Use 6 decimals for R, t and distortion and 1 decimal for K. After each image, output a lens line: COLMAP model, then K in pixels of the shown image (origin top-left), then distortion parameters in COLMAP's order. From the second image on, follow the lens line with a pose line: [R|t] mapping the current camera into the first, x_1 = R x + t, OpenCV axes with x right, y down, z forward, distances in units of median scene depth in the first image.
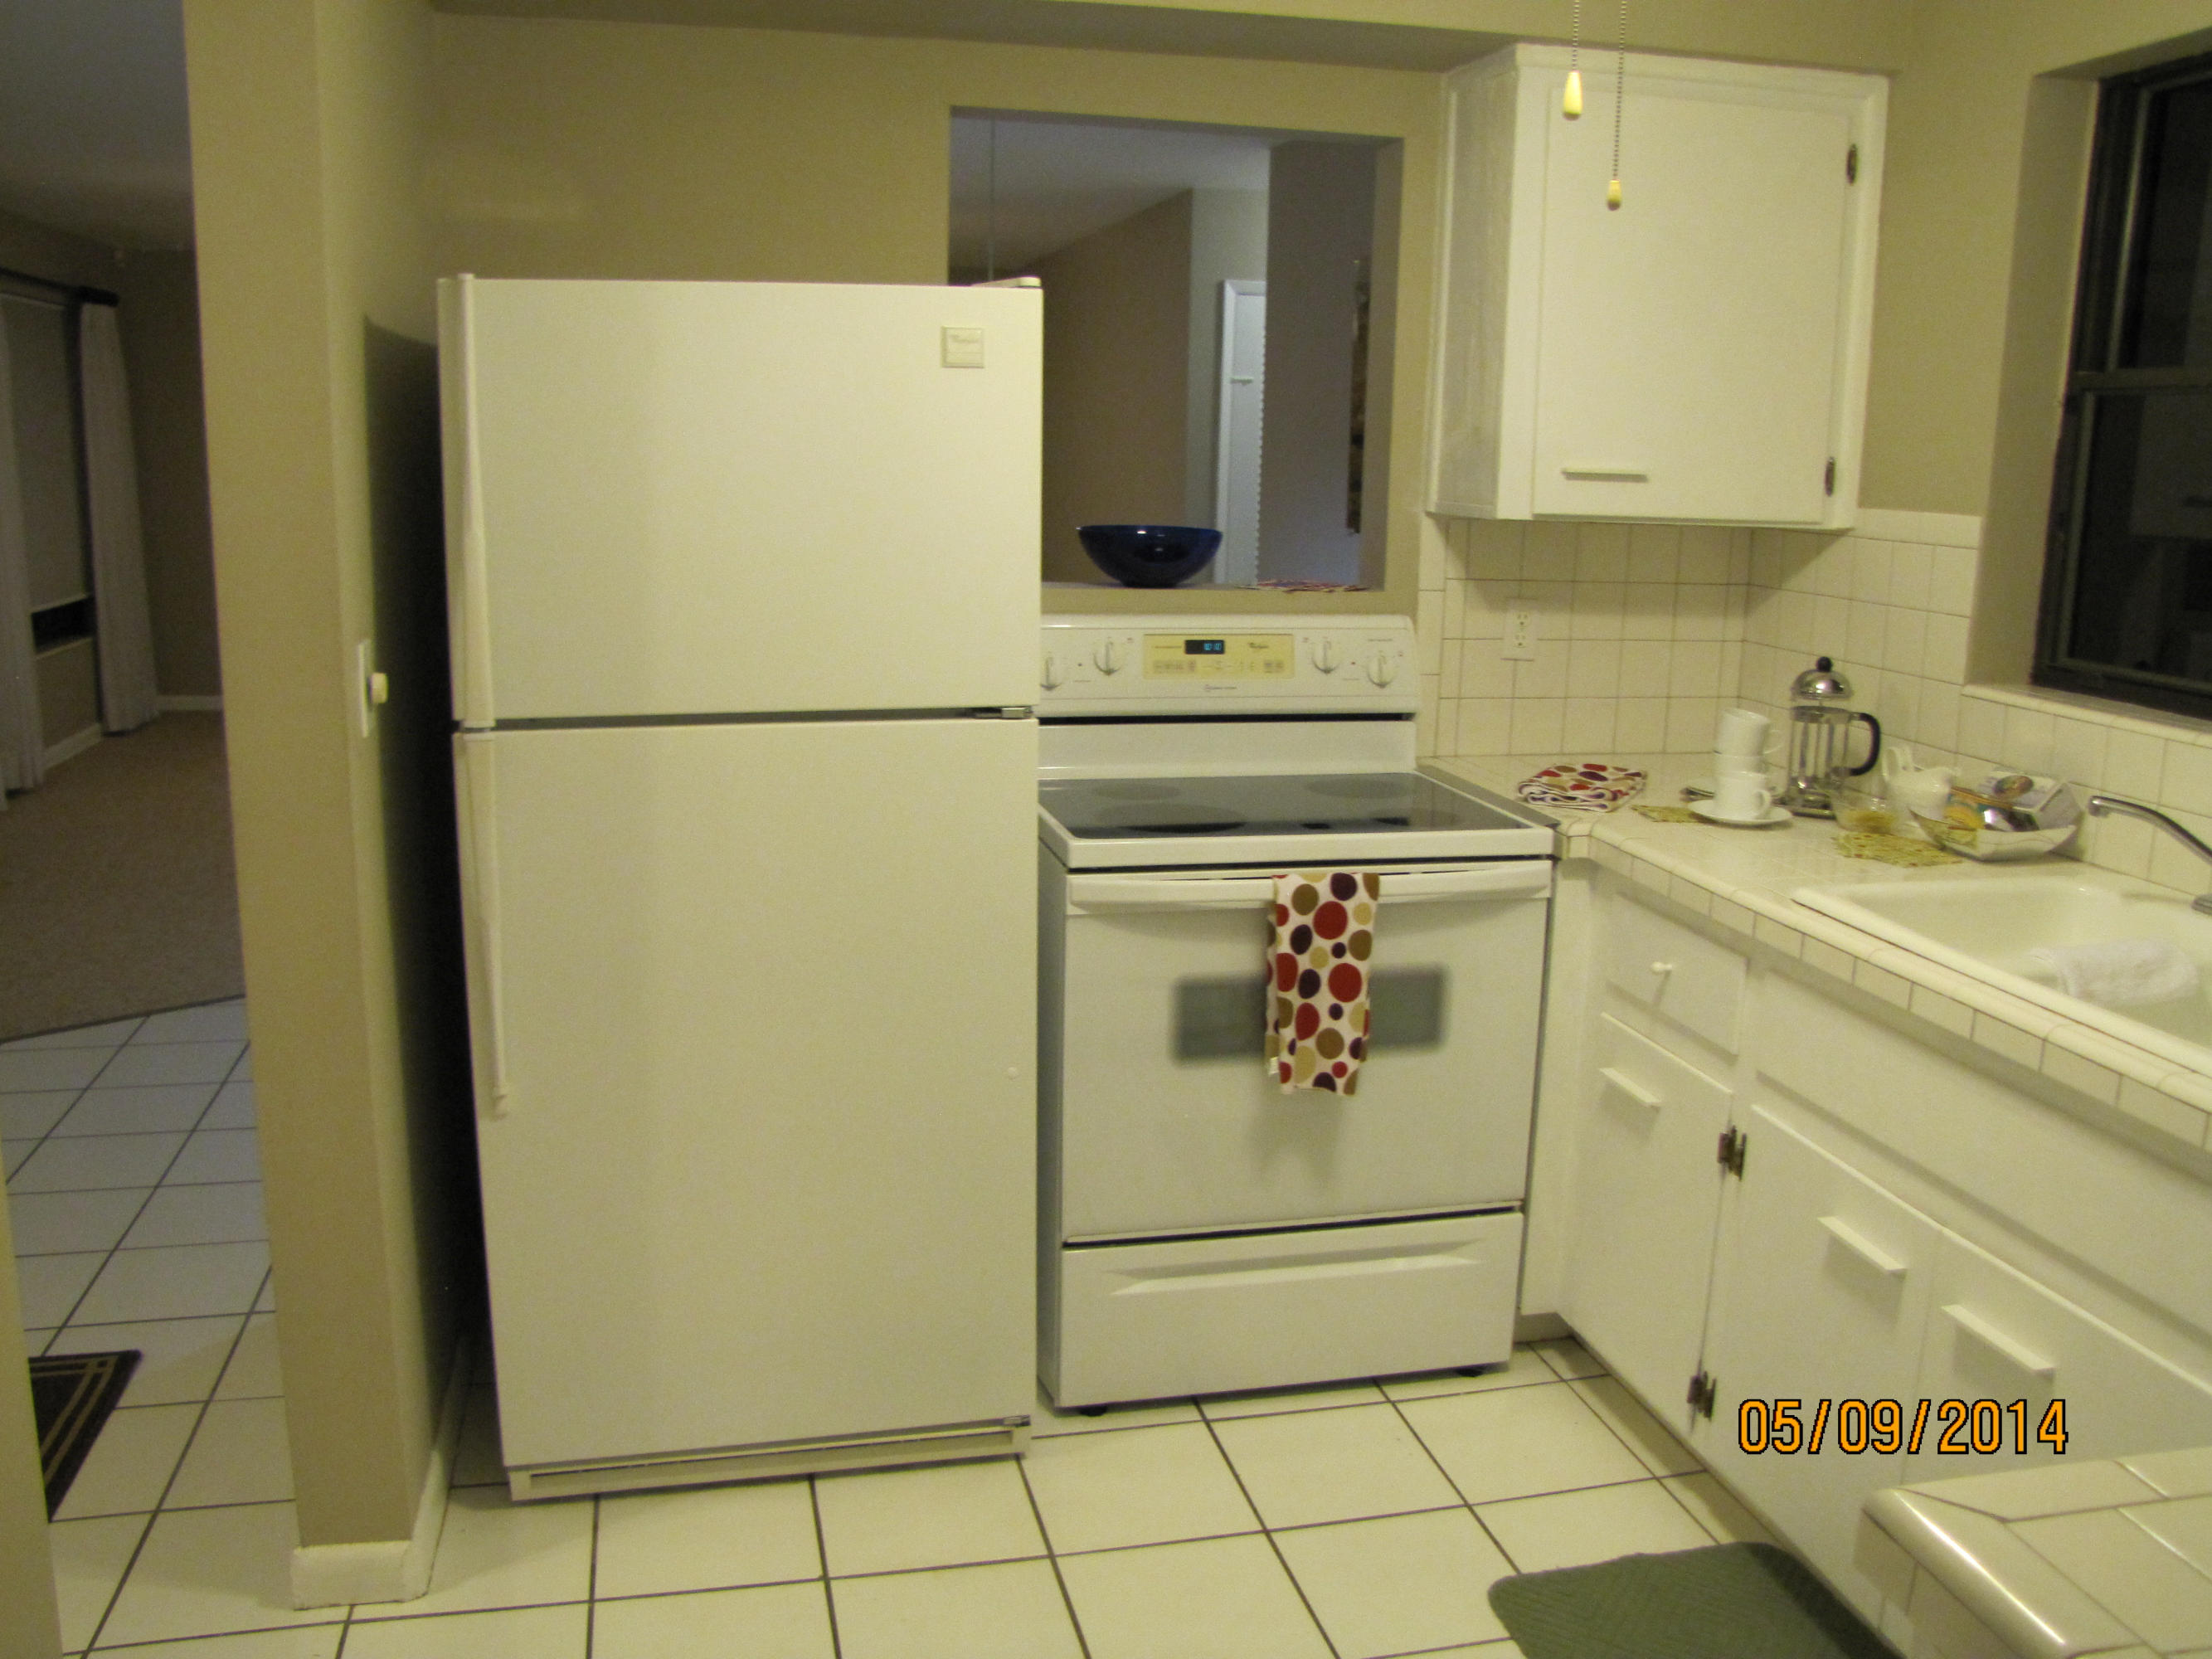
lens RADIAL K [[1863.0, 0, 1093.4], [0, 1863.0, 826.7], [0, 0, 1]] dist [-0.166052, 0.114083]
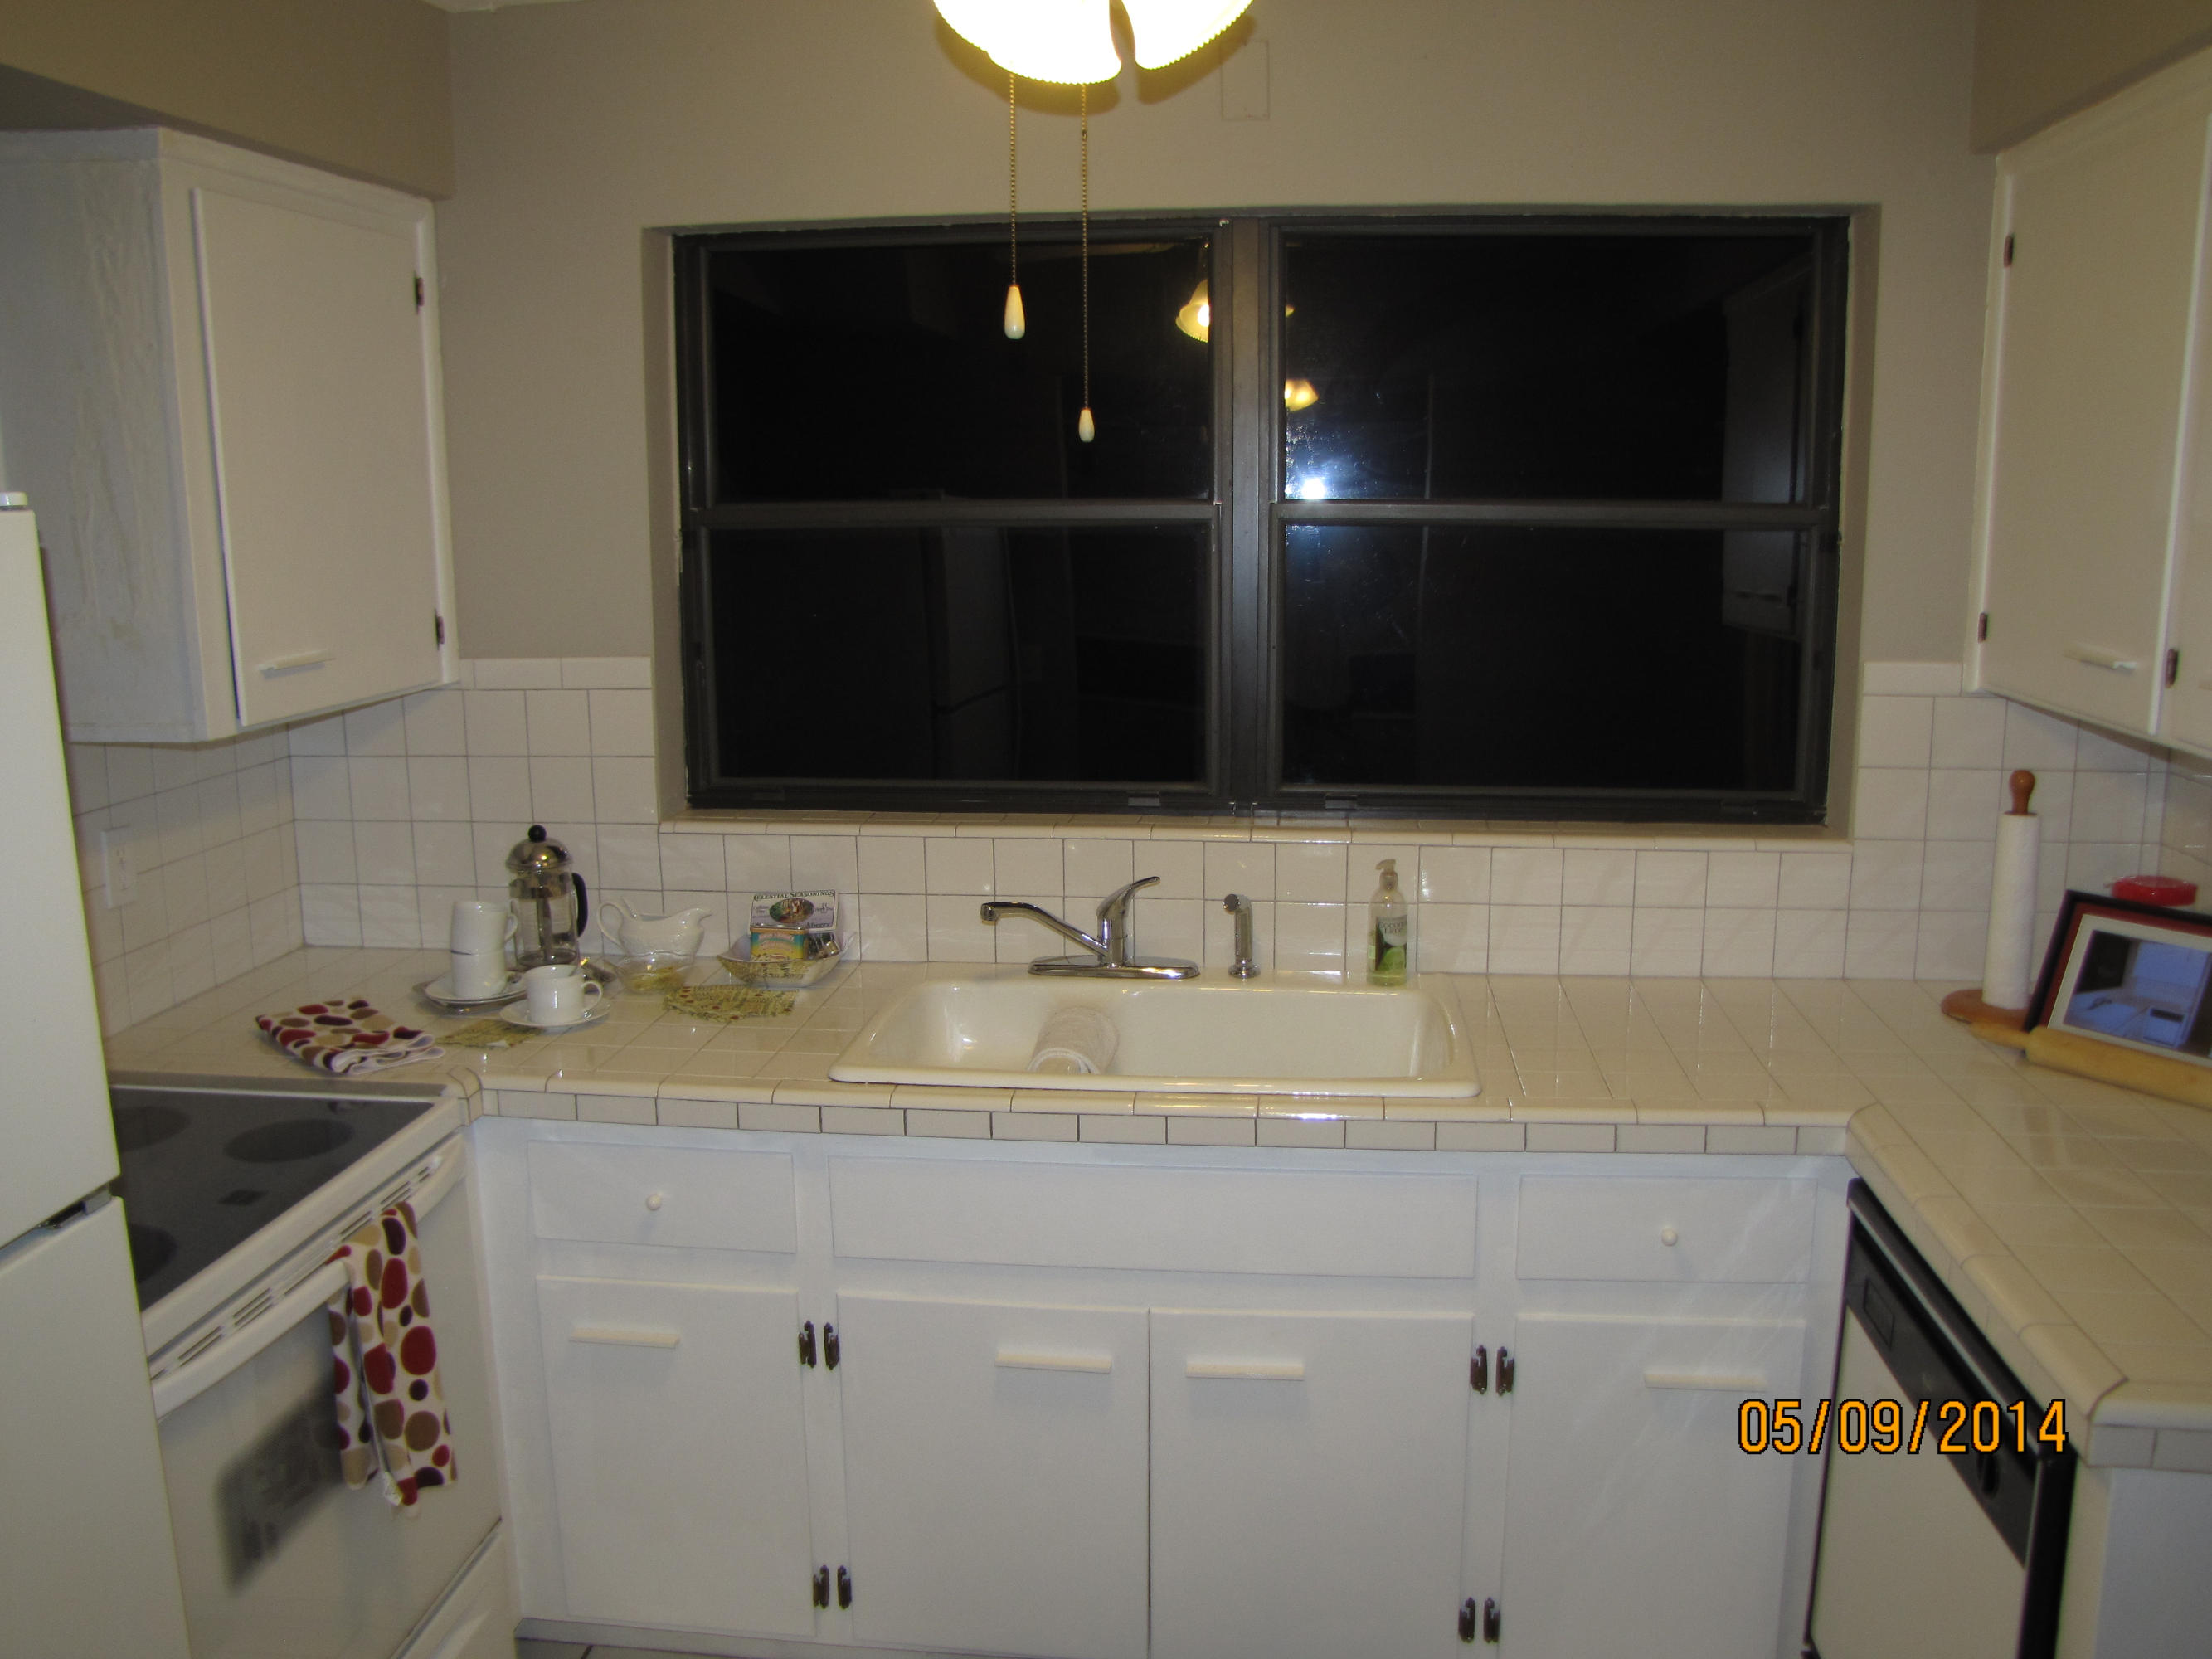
lens RADIAL K [[1863.0, 0, 1100.3], [0, 1863.0, 830.2], [0, 0, 1]] dist [-0.166052, 0.114083]
pose [[0.329009, -0.199284, 0.923060, -0.378349], [0.207566, 0.968835, 0.135183, -0.160036], [-0.921233, 0.147119, 0.360120, 0.394997]]
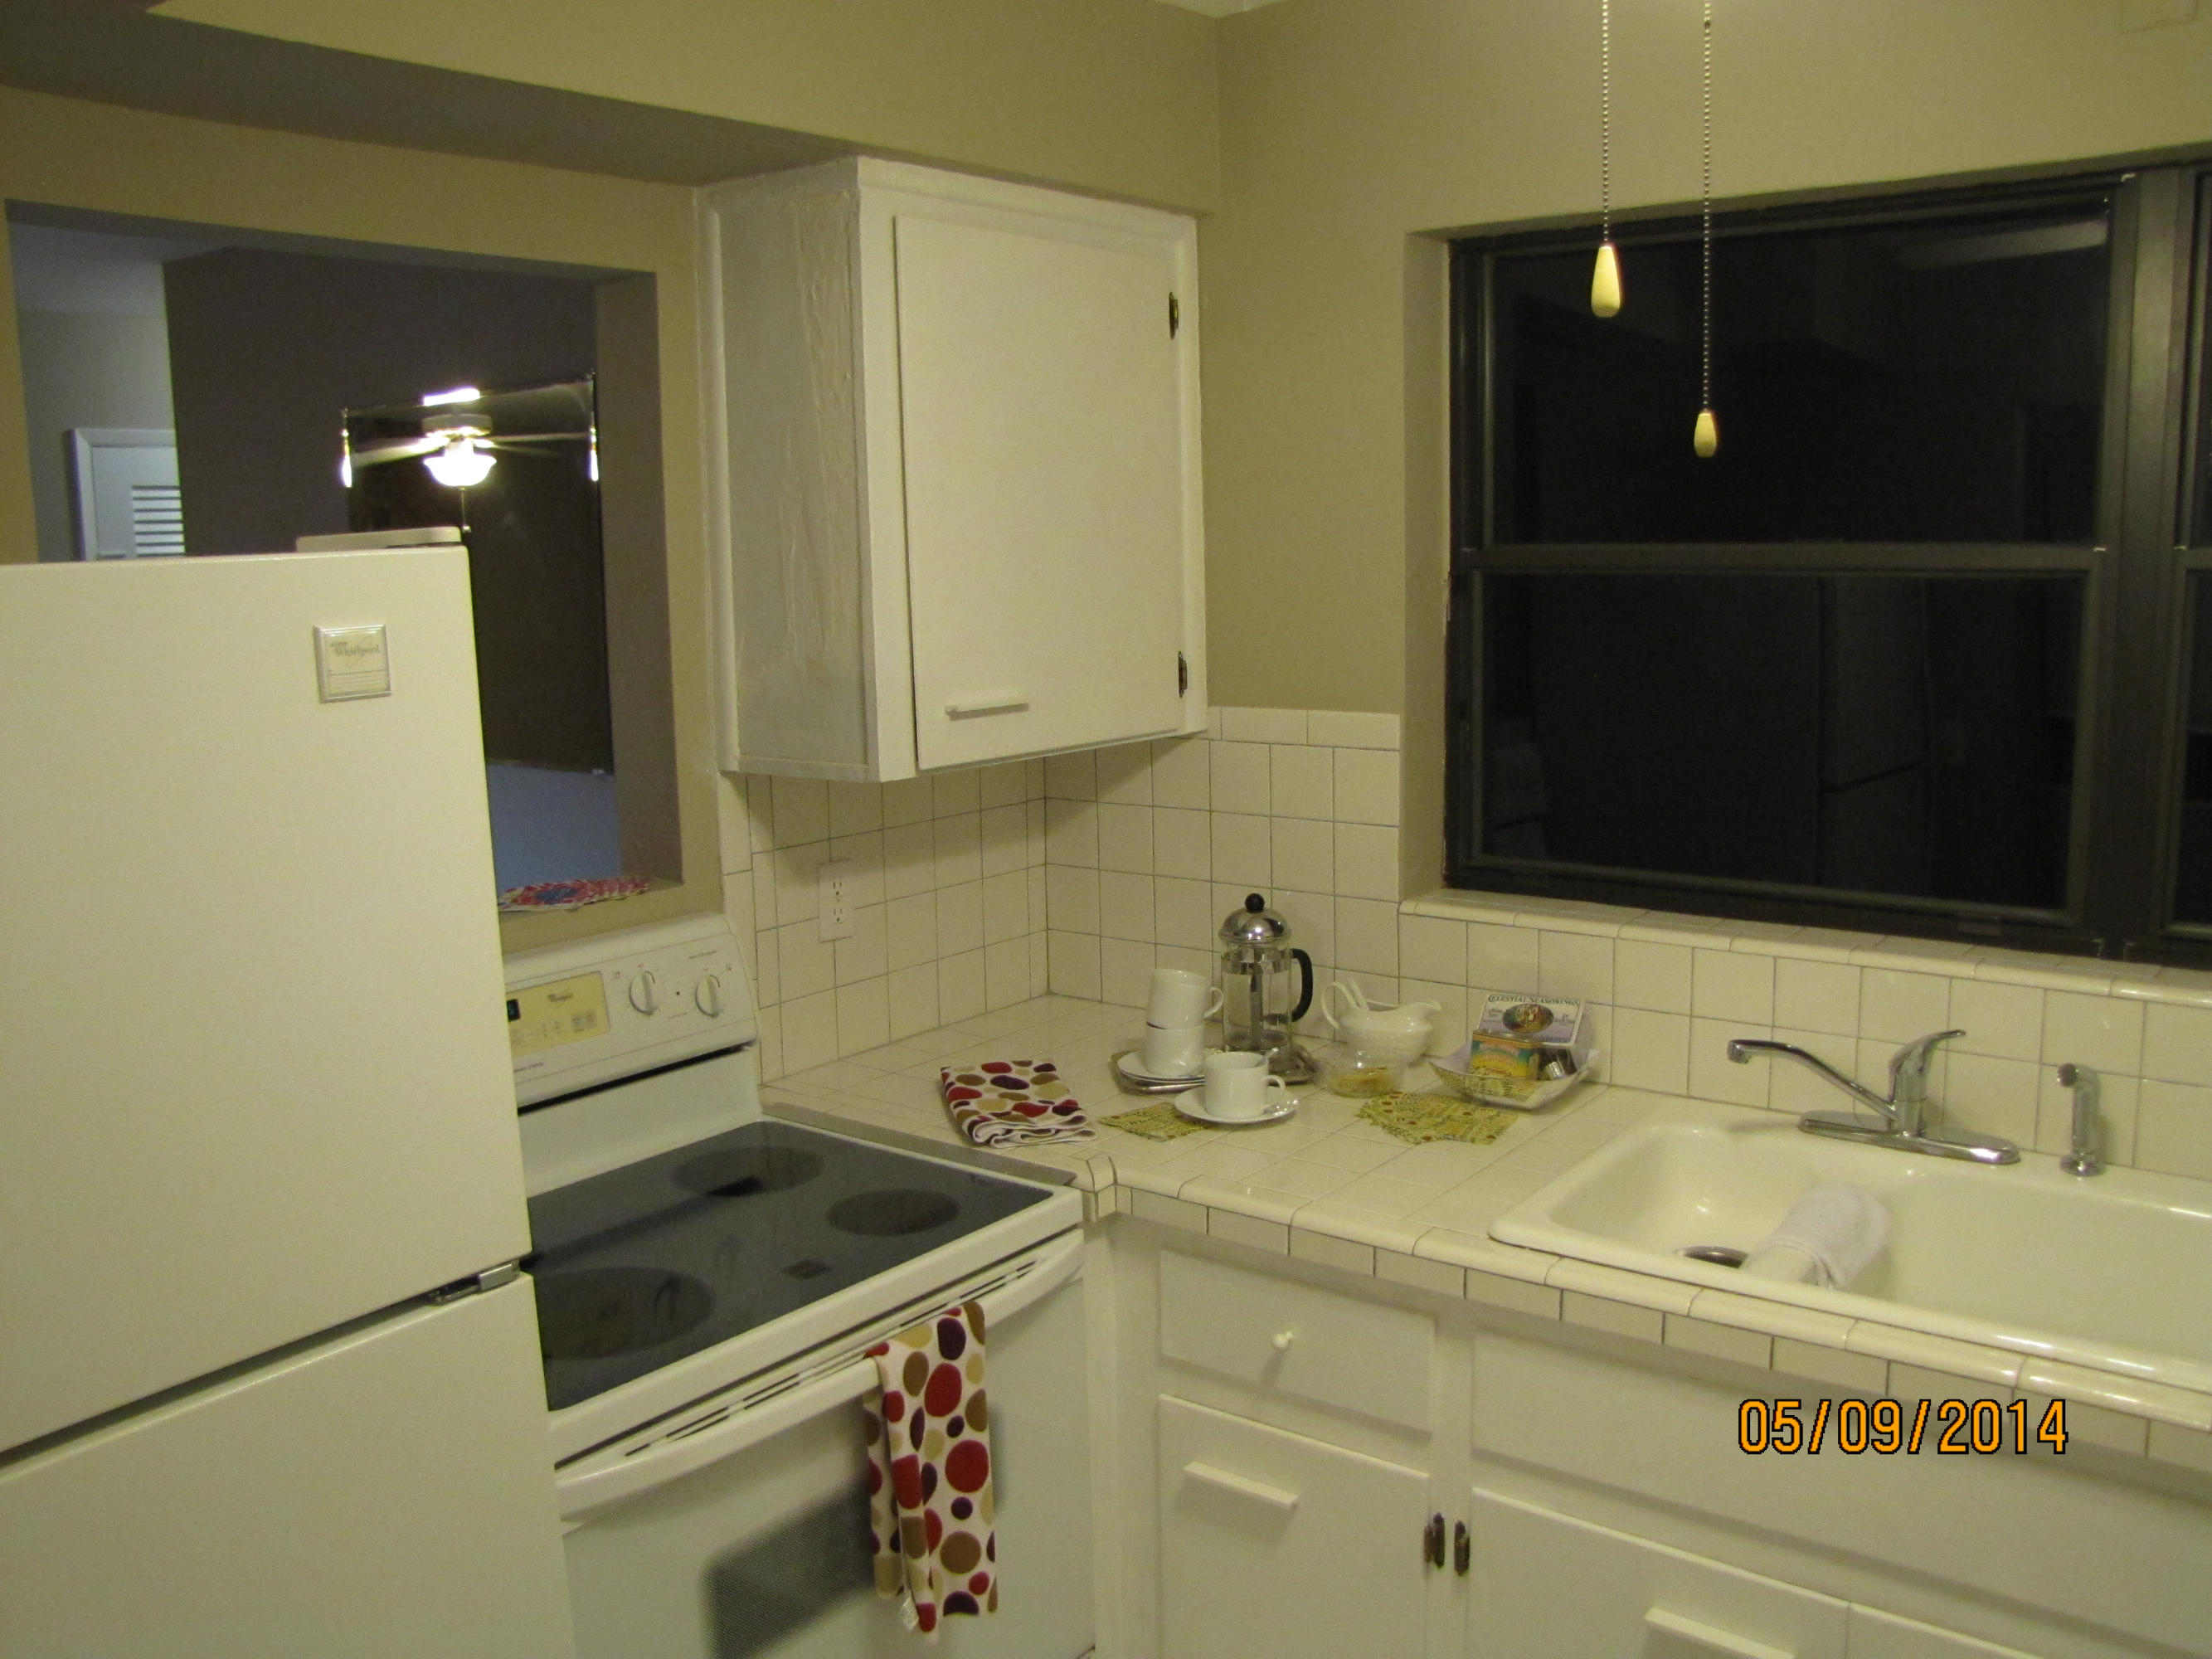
lens RADIAL K [[1863.0, 0, 1105.6], [0, 1863.0, 830.7], [0, 0, 1]] dist [-0.166052, 0.114083]
pose [[0.767217, -0.137495, 0.626477, -0.194630], [0.168035, 0.985725, 0.010555, -0.144880], [-0.618985, 0.097172, 0.779369, 0.363612]]
